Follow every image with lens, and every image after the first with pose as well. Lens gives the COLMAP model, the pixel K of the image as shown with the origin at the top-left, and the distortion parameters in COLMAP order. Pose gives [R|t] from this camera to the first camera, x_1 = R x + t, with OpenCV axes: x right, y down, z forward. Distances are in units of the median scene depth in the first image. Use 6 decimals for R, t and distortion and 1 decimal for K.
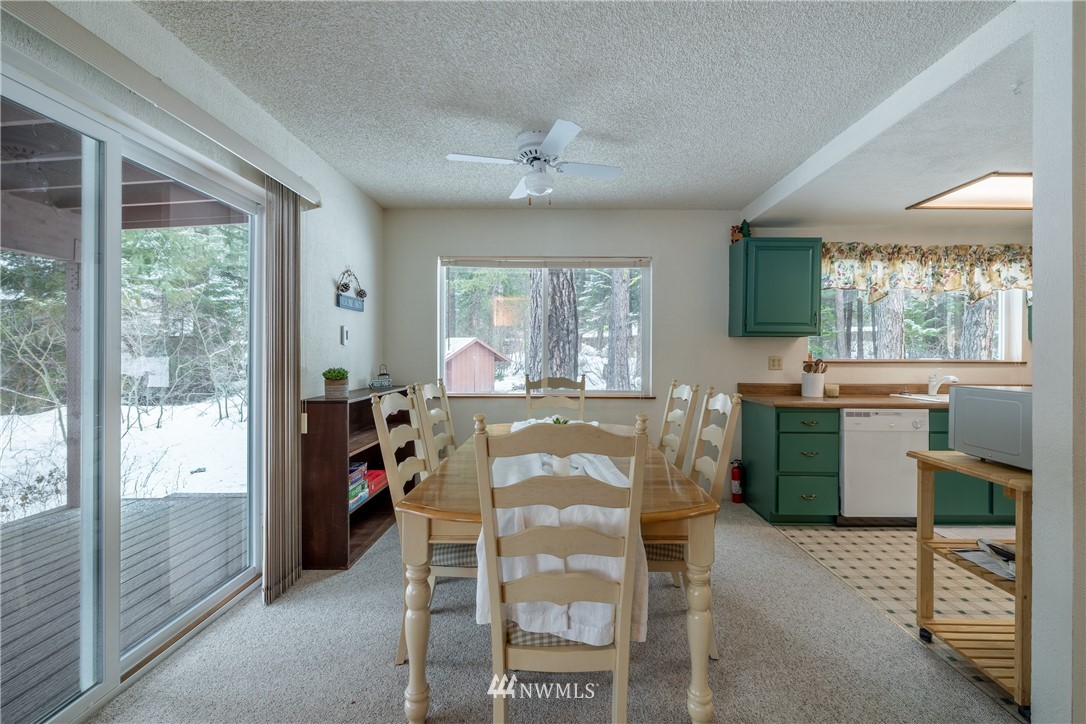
lens RADIAL K [[467.0, 0, 554.6], [0, 467.0, 355.1], [0, 0, 1]] dist [-0.022455, 0.003677]
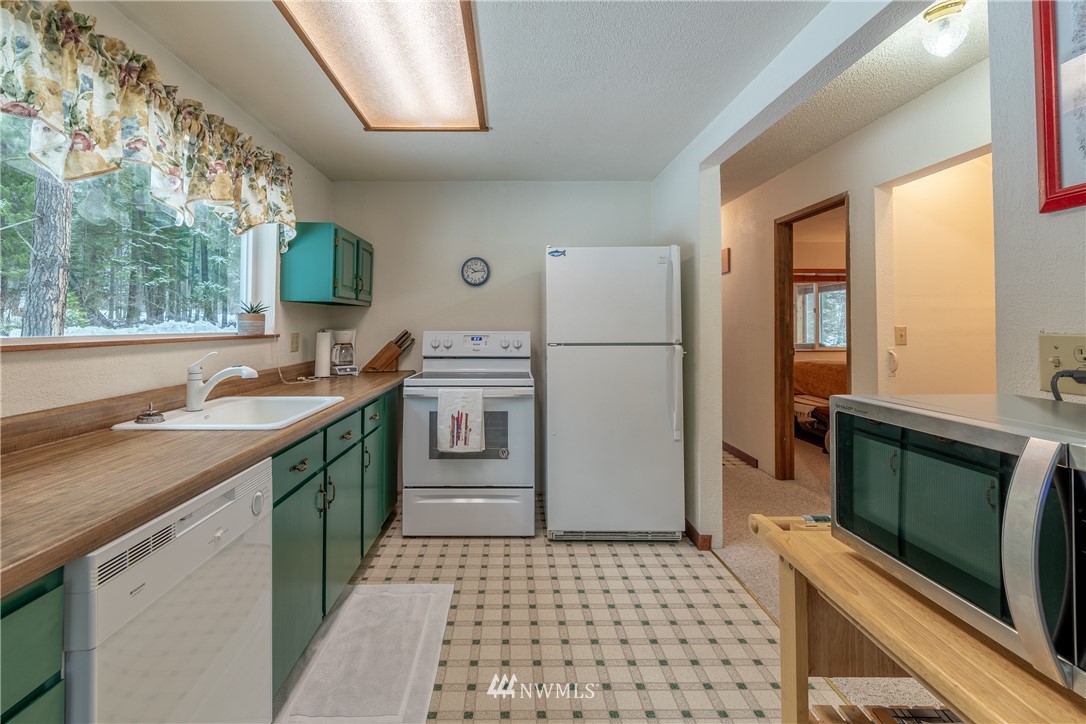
lens RADIAL K [[467.0, 0, 506.6], [0, 467.0, 314.3], [0, 0, 1]] dist [-0.022455, 0.003677]
pose [[-0.016660, 0.018032, 0.999699, 0.332060], [0.001734, 0.999836, -0.018006, -0.000901], [-0.999860, 0.001434, -0.016689, 0.677559]]
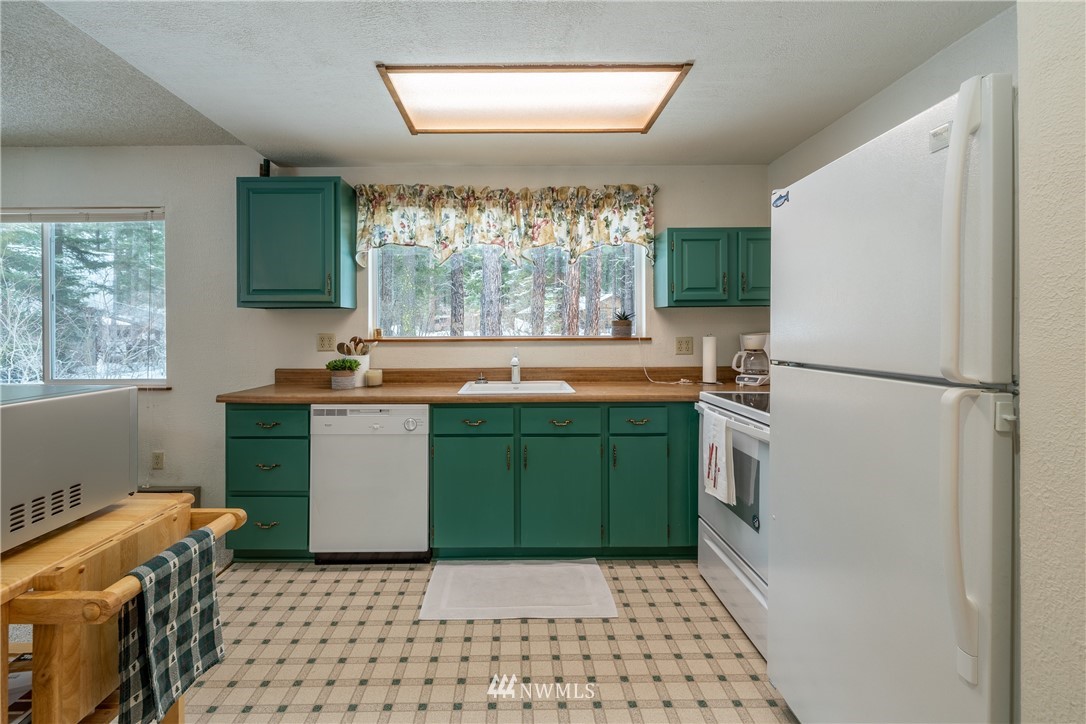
lens RADIAL K [[489.9, 0, 535.8], [0, 489.9, 330.6], [0, 0, 1]] dist [-0.012889, 0.000010]
pose [[0.999317, -0.011252, 0.035206, 0.814667], [0.011343, 0.999933, -0.002410, 0.003486], [-0.035176, 0.002807, 0.999377, 0.180993]]
